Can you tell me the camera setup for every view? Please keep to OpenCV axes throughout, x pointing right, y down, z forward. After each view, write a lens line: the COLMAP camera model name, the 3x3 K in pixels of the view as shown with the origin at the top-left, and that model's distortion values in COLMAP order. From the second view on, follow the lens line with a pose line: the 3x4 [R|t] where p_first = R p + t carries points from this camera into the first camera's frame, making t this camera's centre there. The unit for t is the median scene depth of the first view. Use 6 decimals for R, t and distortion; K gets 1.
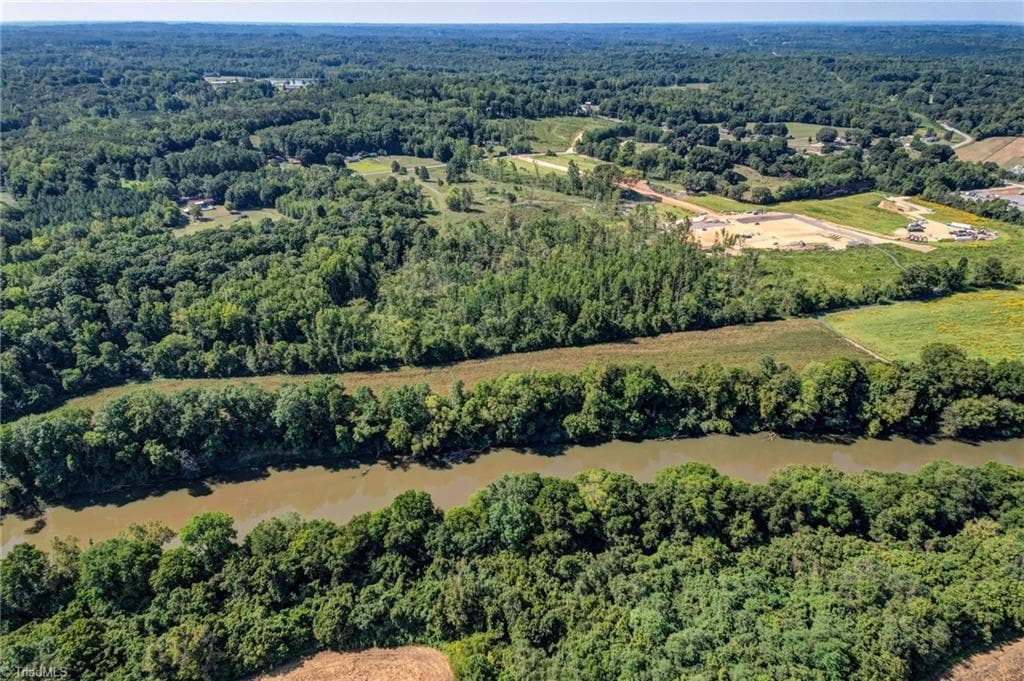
lens RADIAL K [[636.1, 0, 512.0], [0, 636.1, 340.5], [0, 0, 1]] dist [0.091376, -0.072951]
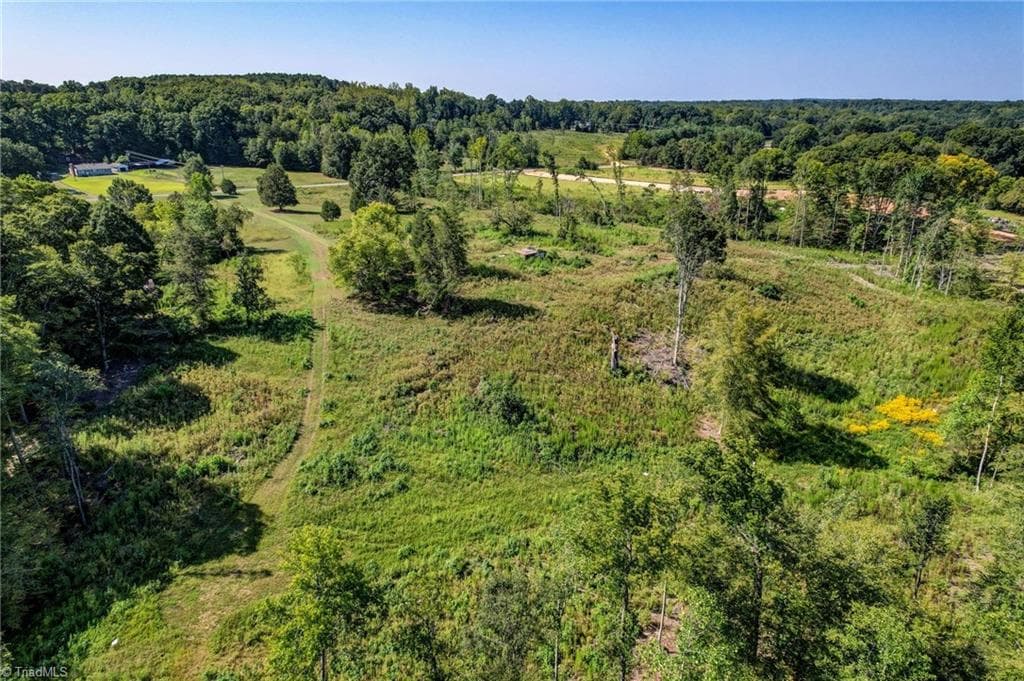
lens RADIAL K [[636.1, 0, 512.0], [0, 636.1, 340.5], [0, 0, 1]] dist [0.091376, -0.072951]
pose [[0.991876, -0.039399, 0.120951, -0.076073], [0.052391, 0.992964, -0.106192, -0.172349], [-0.115917, 0.111666, 0.986962, 0.807187]]
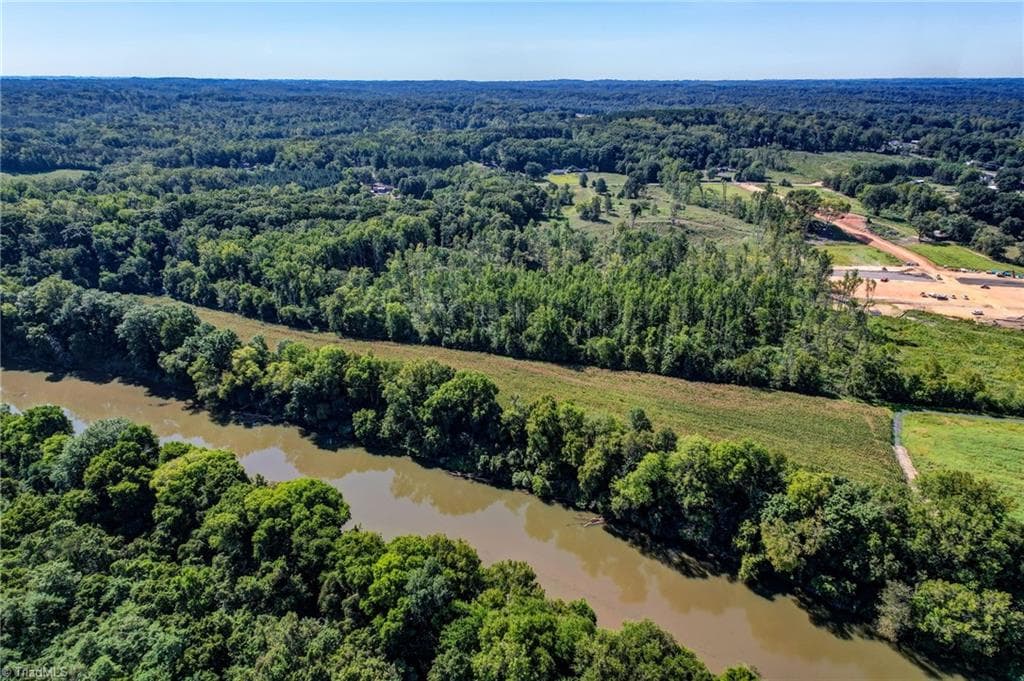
lens RADIAL K [[631.2, 0, 512.9], [0, 631.2, 341.0], [0, 0, 1]] dist [0.092168, -0.071387]
pose [[0.838757, 0.207531, -0.503407, 0.322311], [-0.243818, 0.969800, -0.006436, -0.003760], [0.486868, 0.128138, 0.864026, 0.192393]]
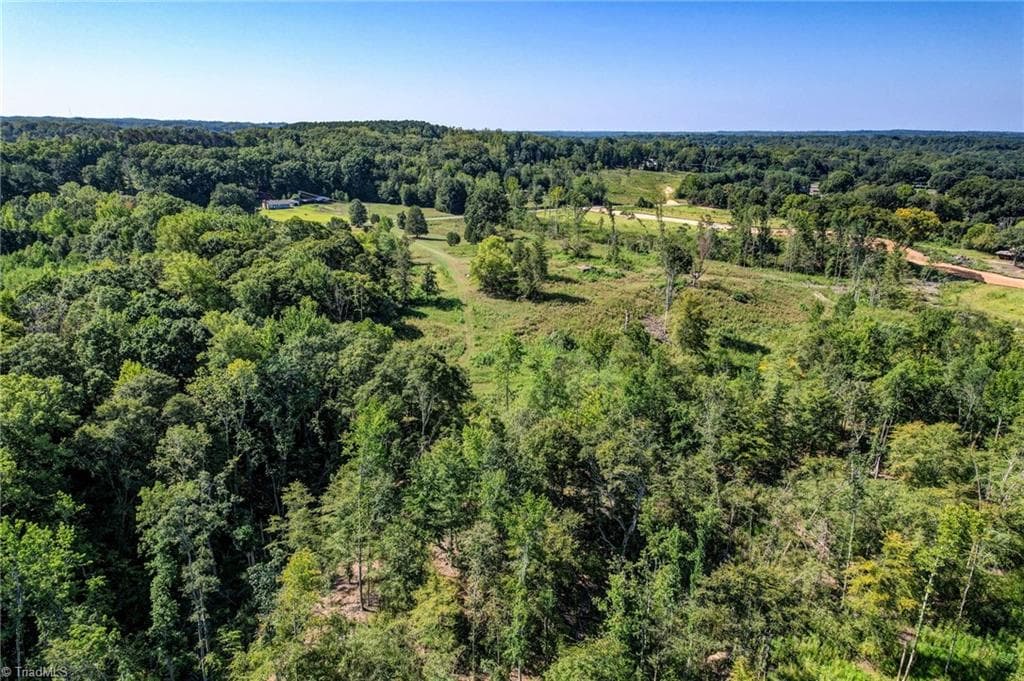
lens RADIAL K [[636.1, 0, 512.0], [0, 636.1, 340.5], [0, 0, 1]] dist [0.091376, -0.072951]
pose [[0.999874, 0.006776, 0.014363, -0.089057], [-0.004582, 0.989040, -0.147575, -0.129687], [-0.015206, 0.147490, 0.988947, 0.664295]]
